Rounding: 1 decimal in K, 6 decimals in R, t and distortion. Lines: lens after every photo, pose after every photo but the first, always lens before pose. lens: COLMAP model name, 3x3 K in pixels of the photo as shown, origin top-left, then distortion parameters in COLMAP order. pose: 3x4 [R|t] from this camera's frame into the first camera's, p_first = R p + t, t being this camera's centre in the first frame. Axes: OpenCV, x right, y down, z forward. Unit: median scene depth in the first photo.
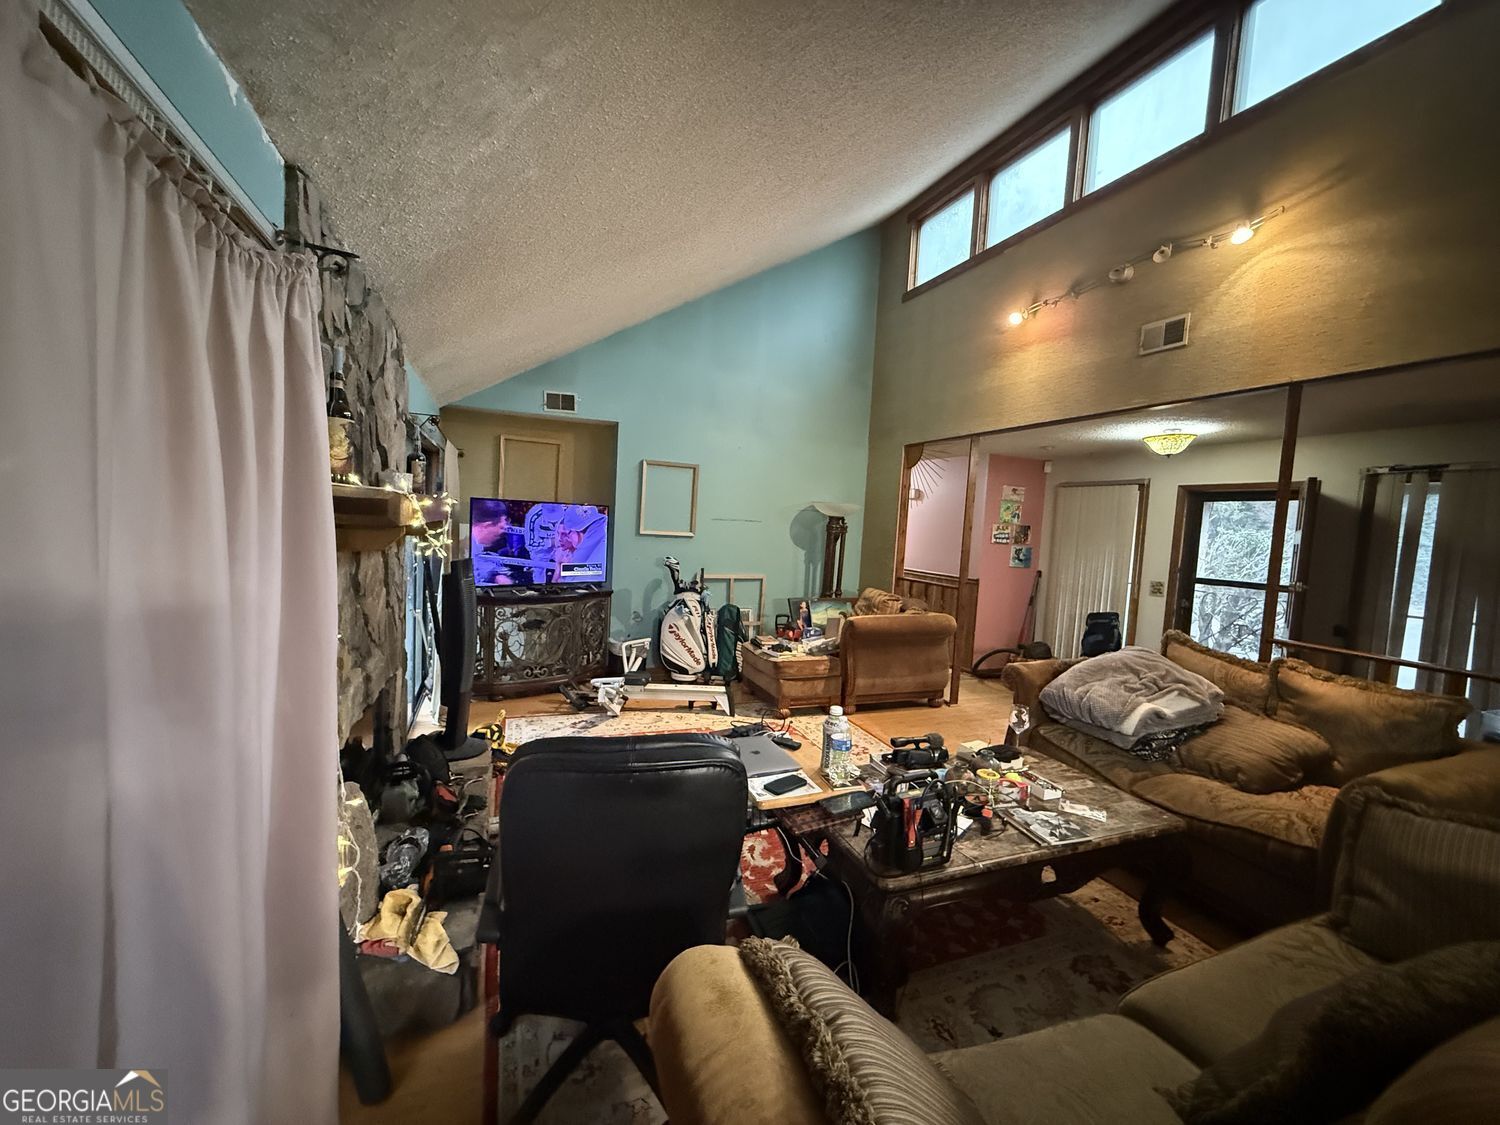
lens RADIAL K [[602.5, 0, 756.7], [0, 602.5, 565.1], [0, 0, 1]] dist [0.002265, 0.000453]
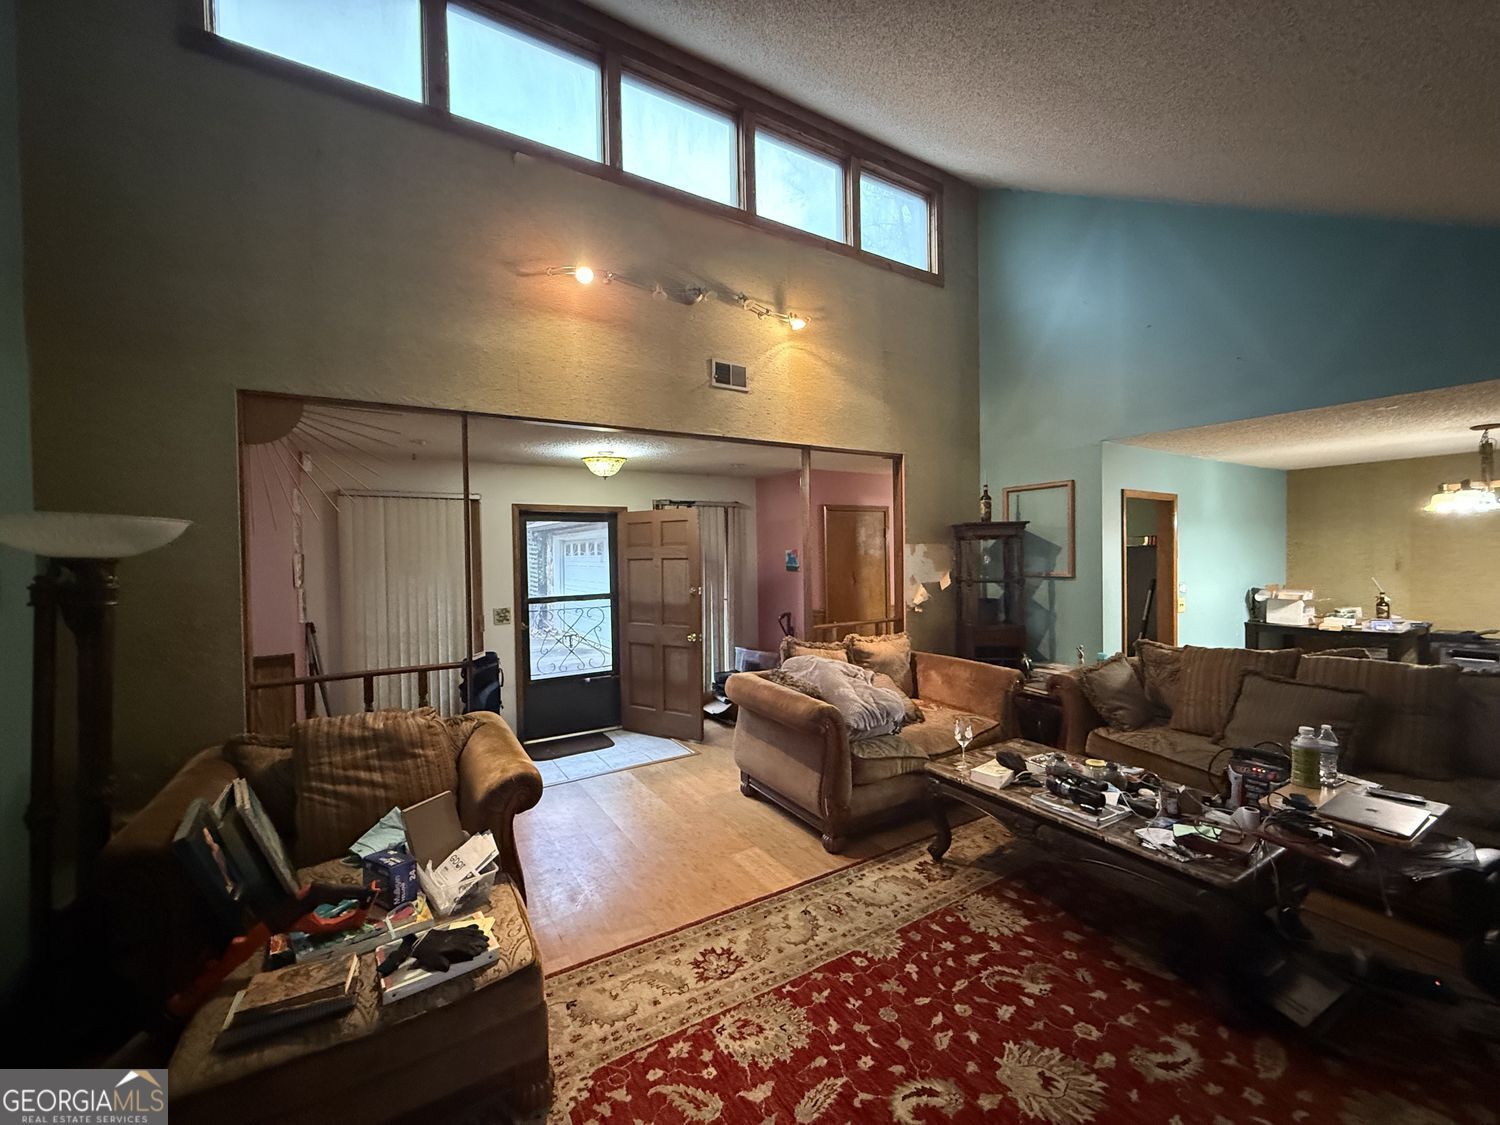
lens RADIAL K [[602.5, 0, 753.9], [0, 602.5, 556.0], [0, 0, 1]] dist [0.002265, 0.000453]
pose [[-0.166811, -0.059997, 0.984162, -0.359994], [0.078252, 0.994193, 0.073872, -0.113049], [-0.982879, 0.089335, -0.161147, 0.984907]]
